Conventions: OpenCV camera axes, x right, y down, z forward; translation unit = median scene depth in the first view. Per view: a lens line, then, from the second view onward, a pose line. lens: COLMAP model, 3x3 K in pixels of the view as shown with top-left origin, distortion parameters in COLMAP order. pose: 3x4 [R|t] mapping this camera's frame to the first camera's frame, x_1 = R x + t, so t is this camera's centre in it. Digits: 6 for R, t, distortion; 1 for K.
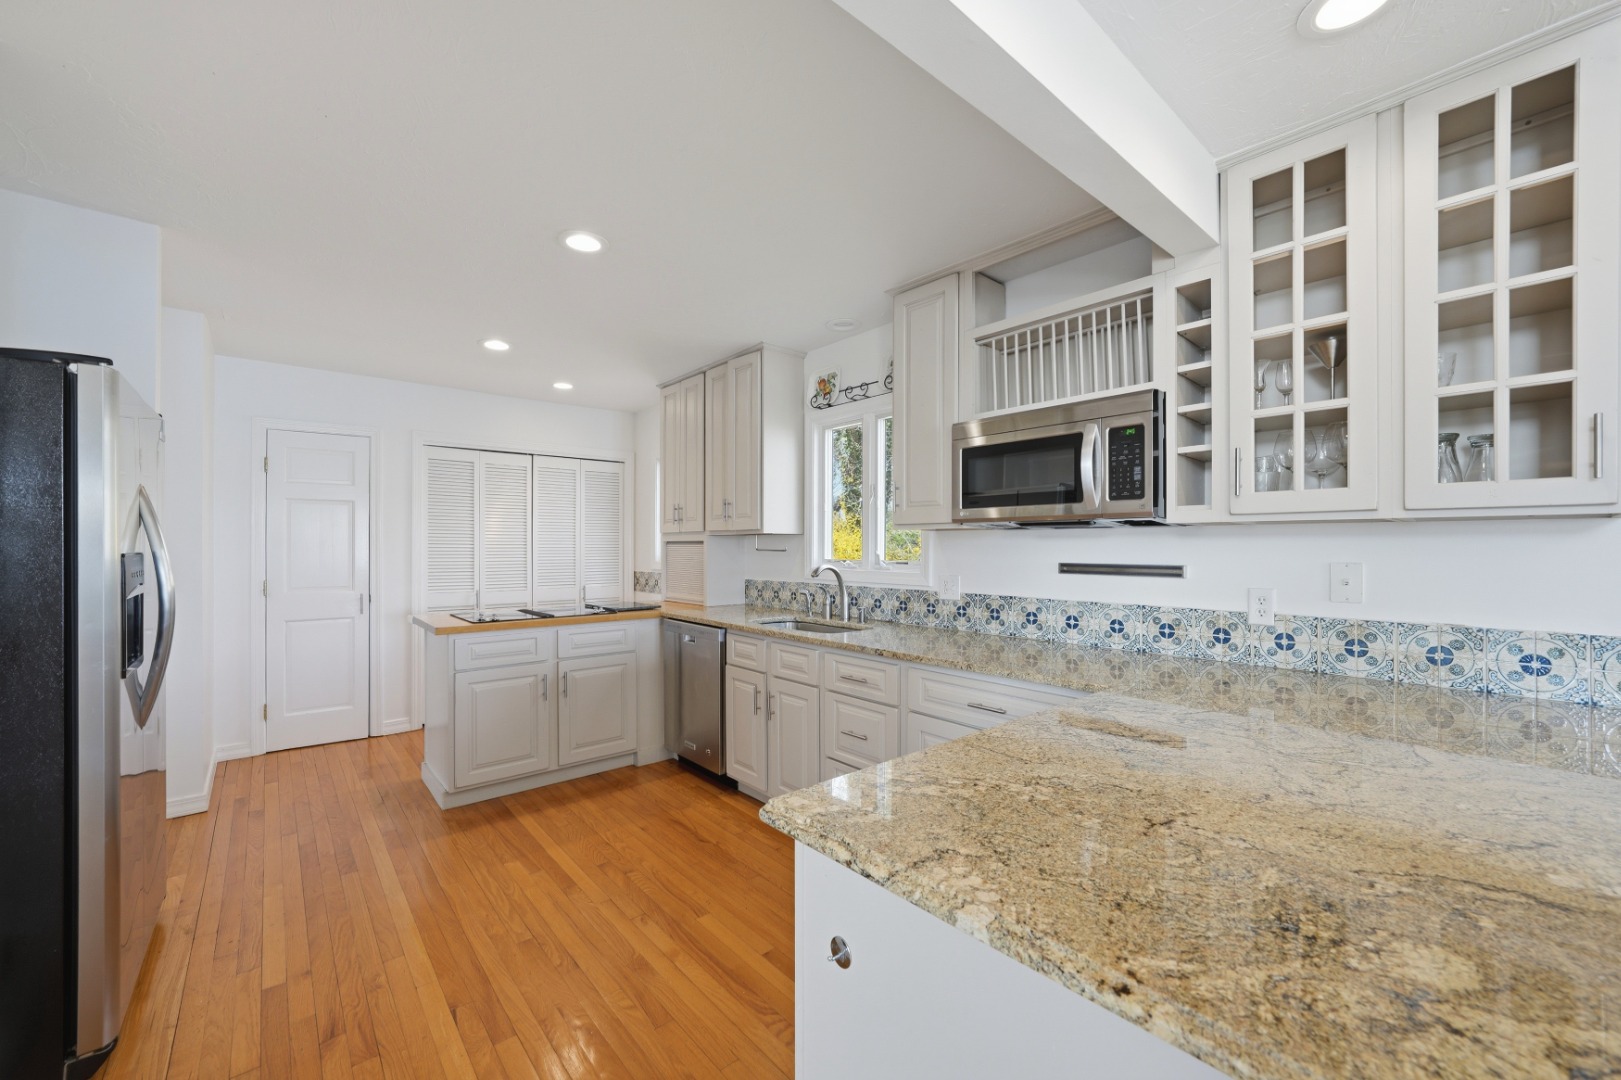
lens RADIAL K [[608.8, 0, 818.0], [0, 608.8, 540.0], [0, 0, 1]] dist [-0.001396, 0.000205]
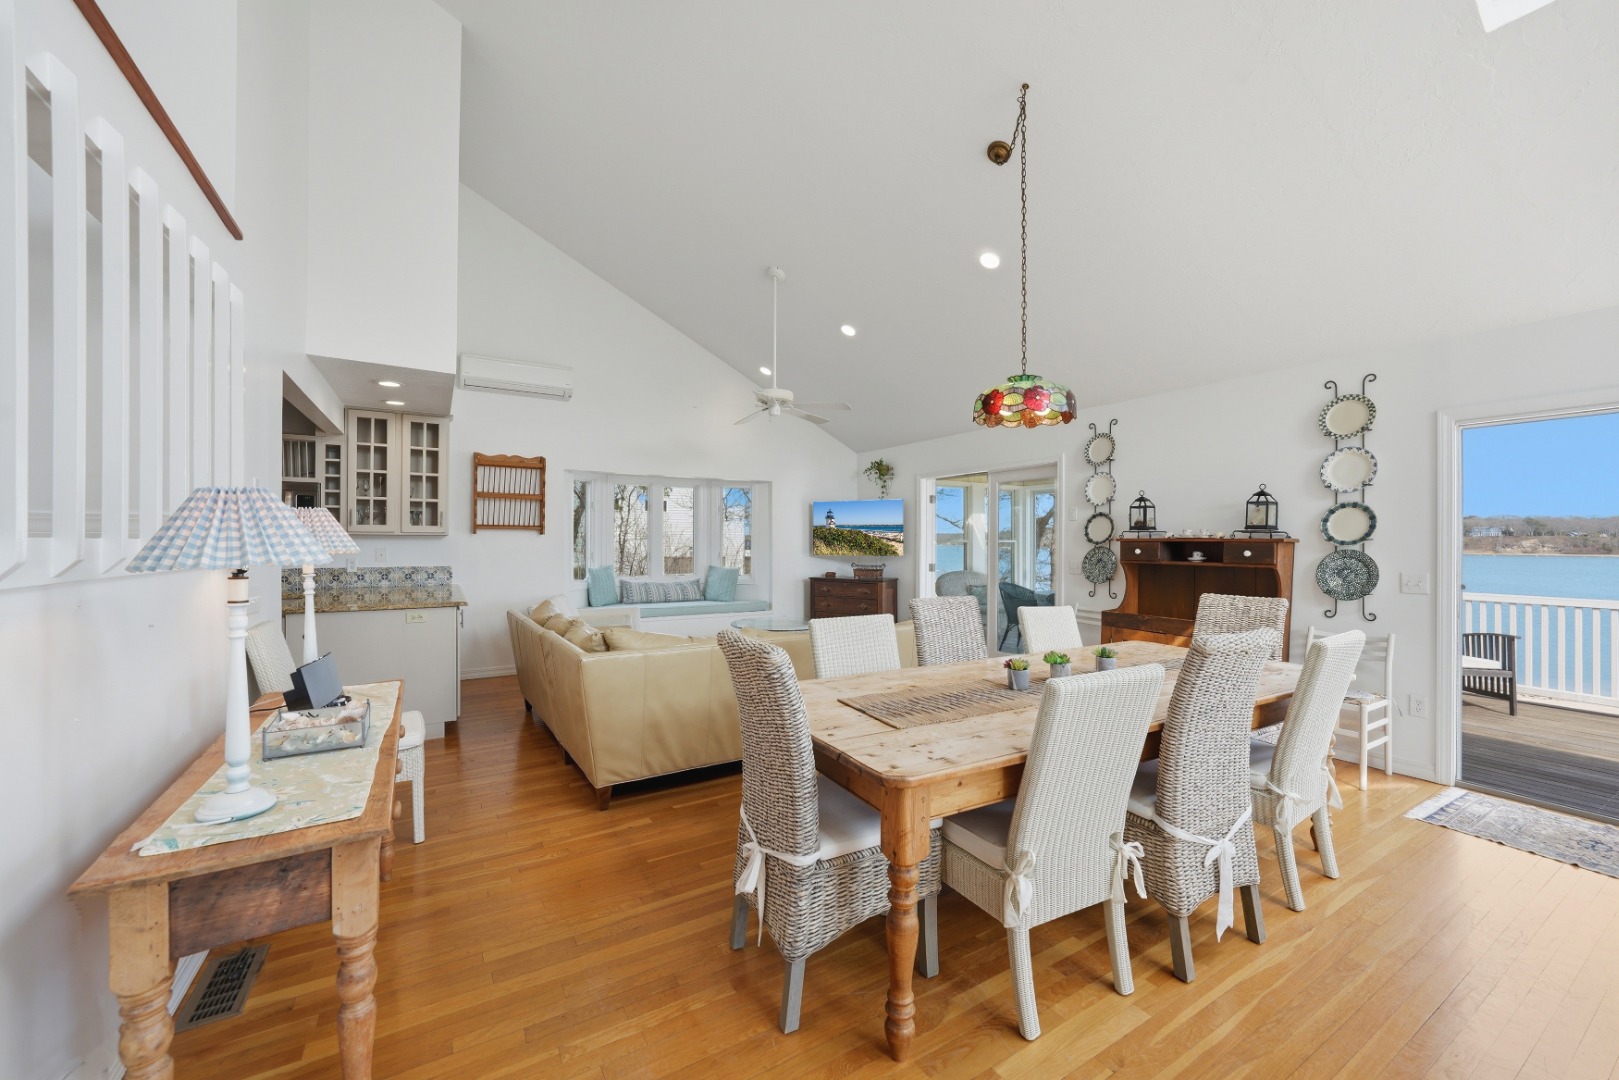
lens RADIAL K [[608.1, 0, 806.4], [0, 608.1, 537.7], [0, 0, 1]] dist [-0.001396, 0.000205]
pose [[0.176136, 0.002694, 0.984362, -1.838817], [-0.015322, 0.999883, 0.000006, -0.049941], [-0.984247, -0.015084, 0.176157, -1.699810]]
